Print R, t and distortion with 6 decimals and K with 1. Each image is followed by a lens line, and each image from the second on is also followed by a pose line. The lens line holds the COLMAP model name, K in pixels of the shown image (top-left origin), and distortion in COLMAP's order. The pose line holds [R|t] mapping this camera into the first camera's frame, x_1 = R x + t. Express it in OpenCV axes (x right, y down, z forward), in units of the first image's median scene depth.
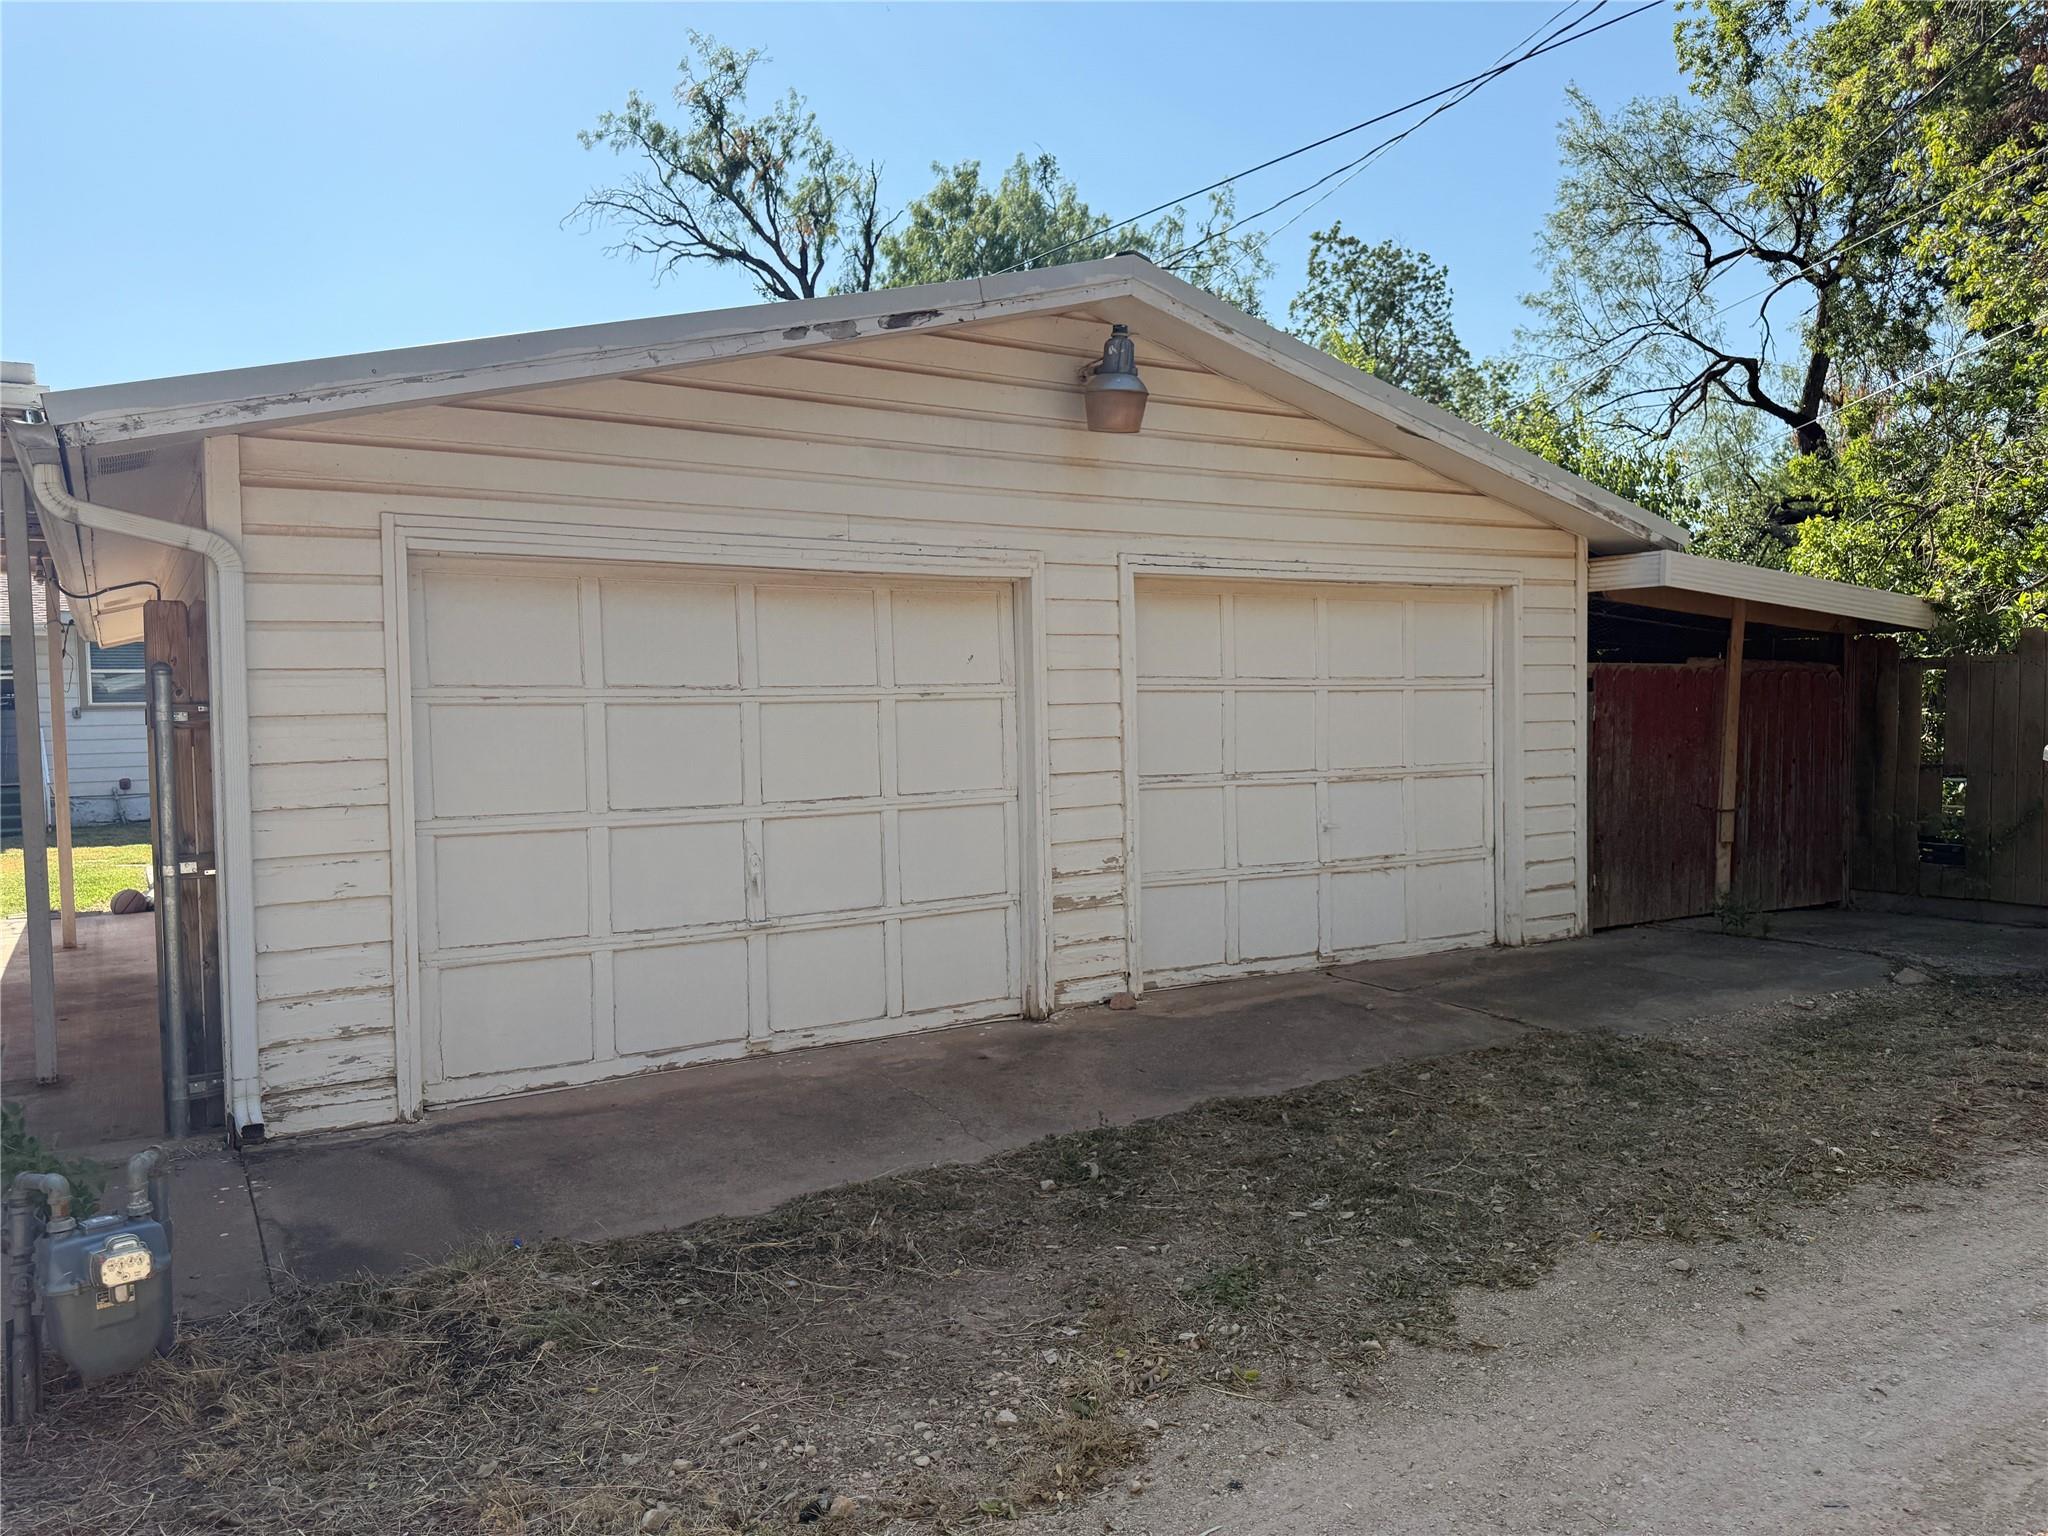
lens RADIAL K [[1442.5, 0, 1020.0], [0, 1442.5, 766.5], [0, 0, 1]] dist [0.009127, -0.004018]
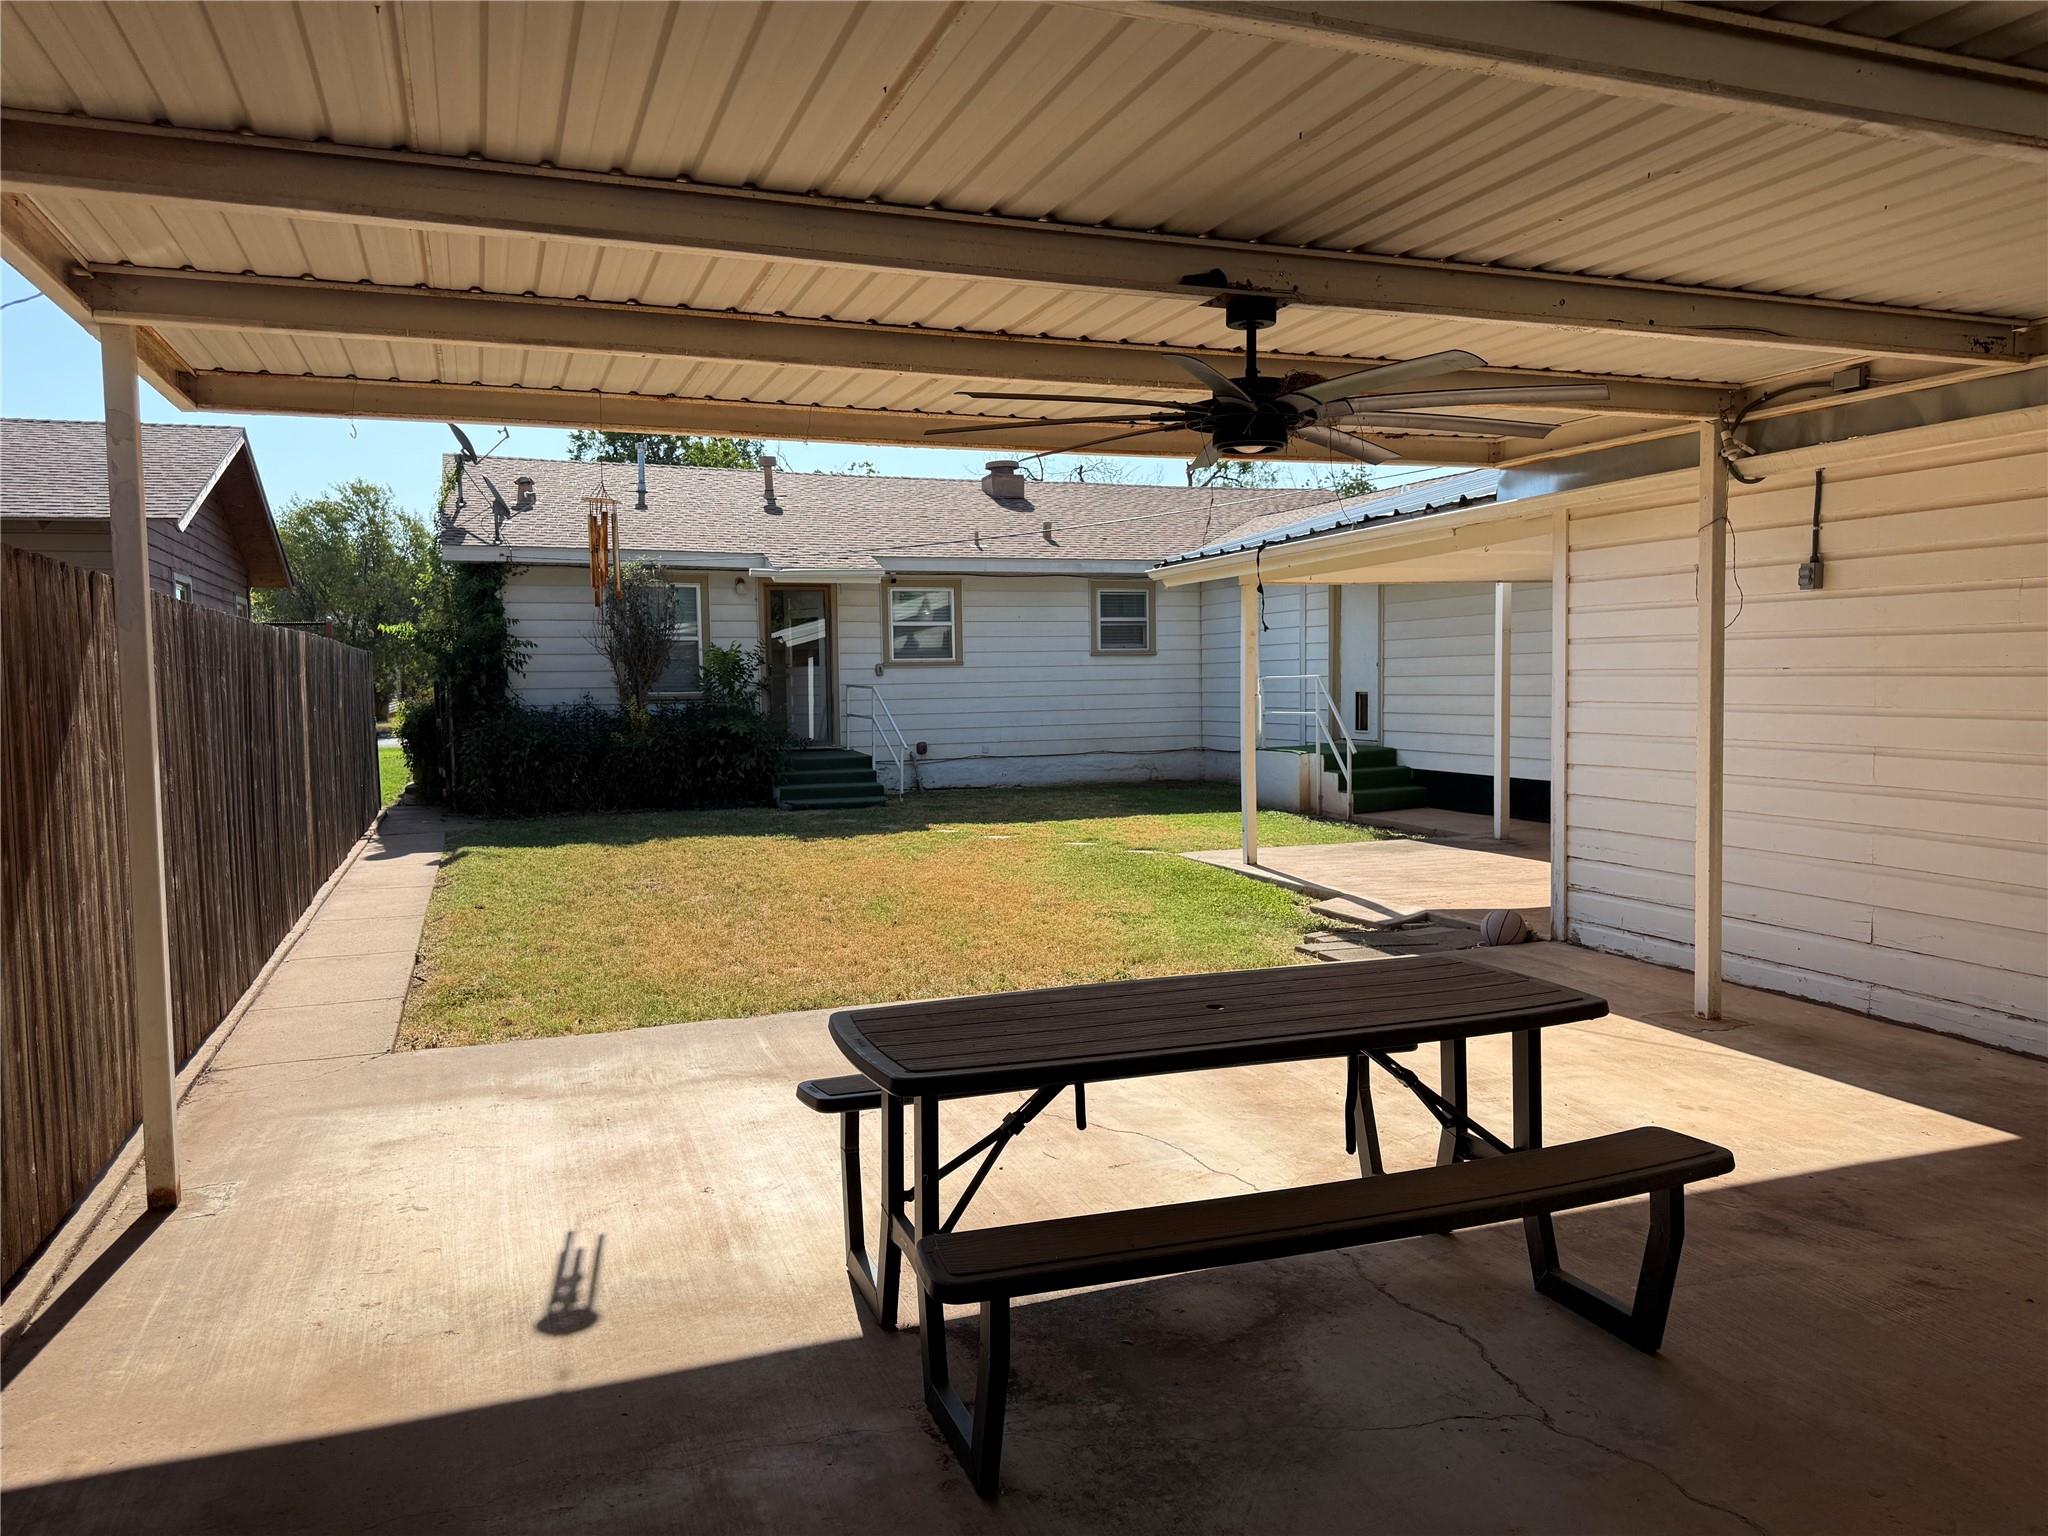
lens RADIAL K [[1442.5, 0, 1022.3], [0, 1442.5, 769.7], [0, 0, 1]] dist [0.009127, -0.004018]
pose [[0.983246, 0.012764, -0.181838, -0.395756], [-0.007133, 0.999476, 0.031588, -0.003414], [0.182146, -0.029762, 0.982821, 0.121196]]
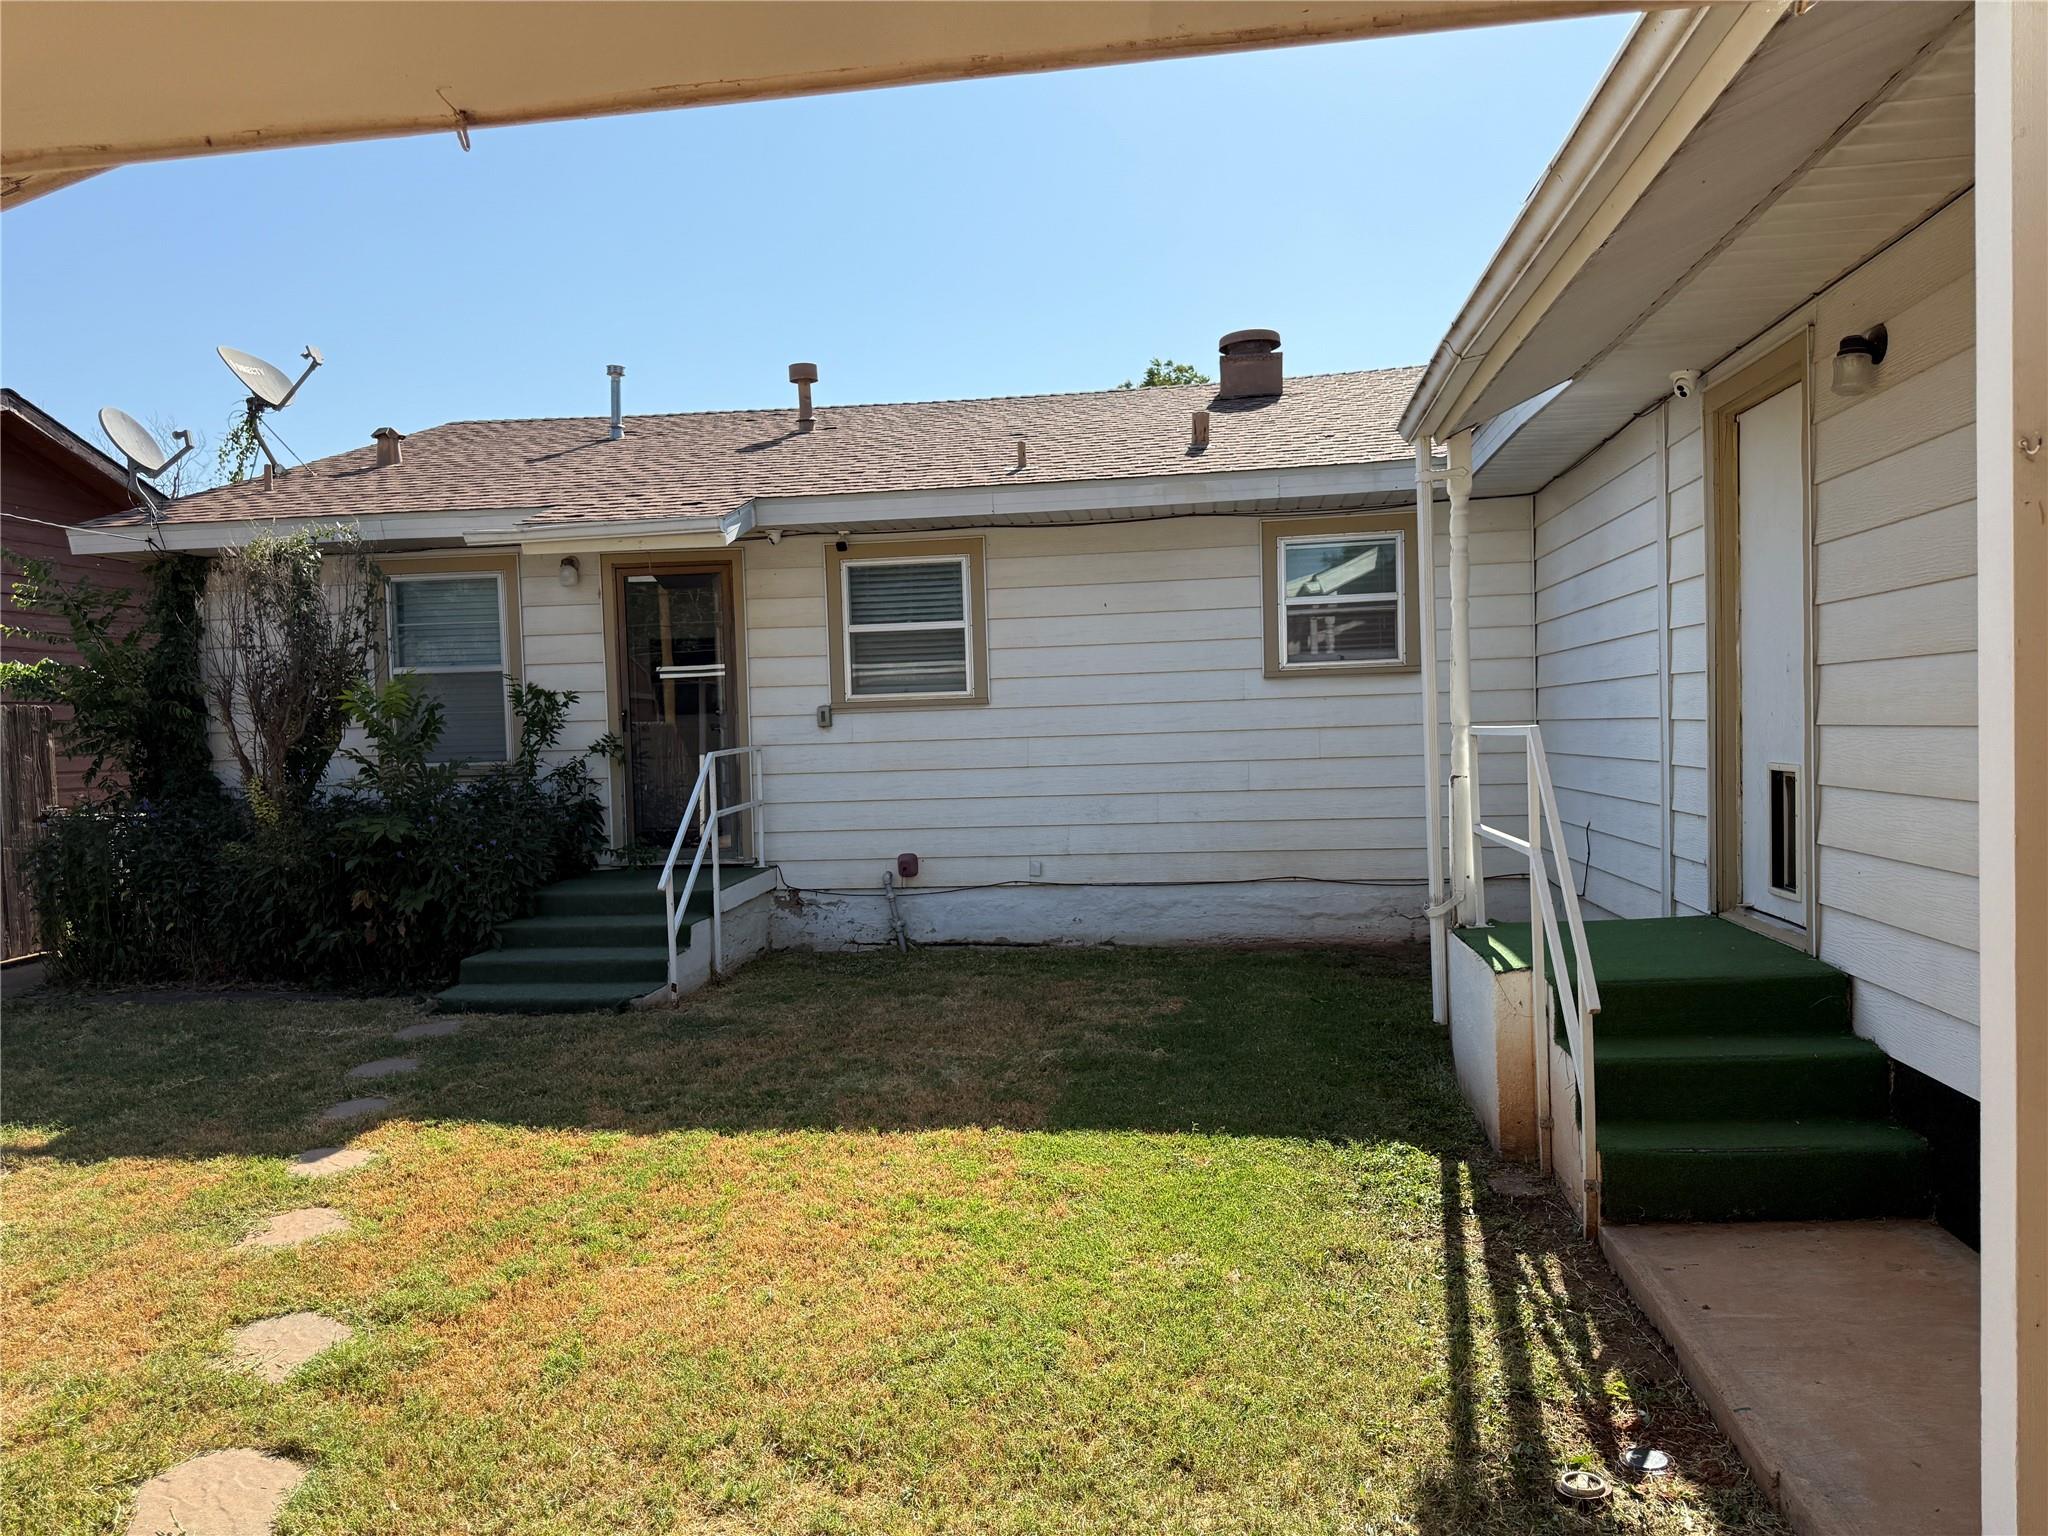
lens RADIAL K [[1442.5, 0, 1014.6], [0, 1442.5, 772.5], [0, 0, 1]] dist [0.009127, -0.004018]
pose [[0.776780, 0.014576, -0.629603, -0.298257], [-0.004570, 0.999836, 0.017509, -0.026842], [0.629756, -0.010723, 0.776719, 0.663126]]
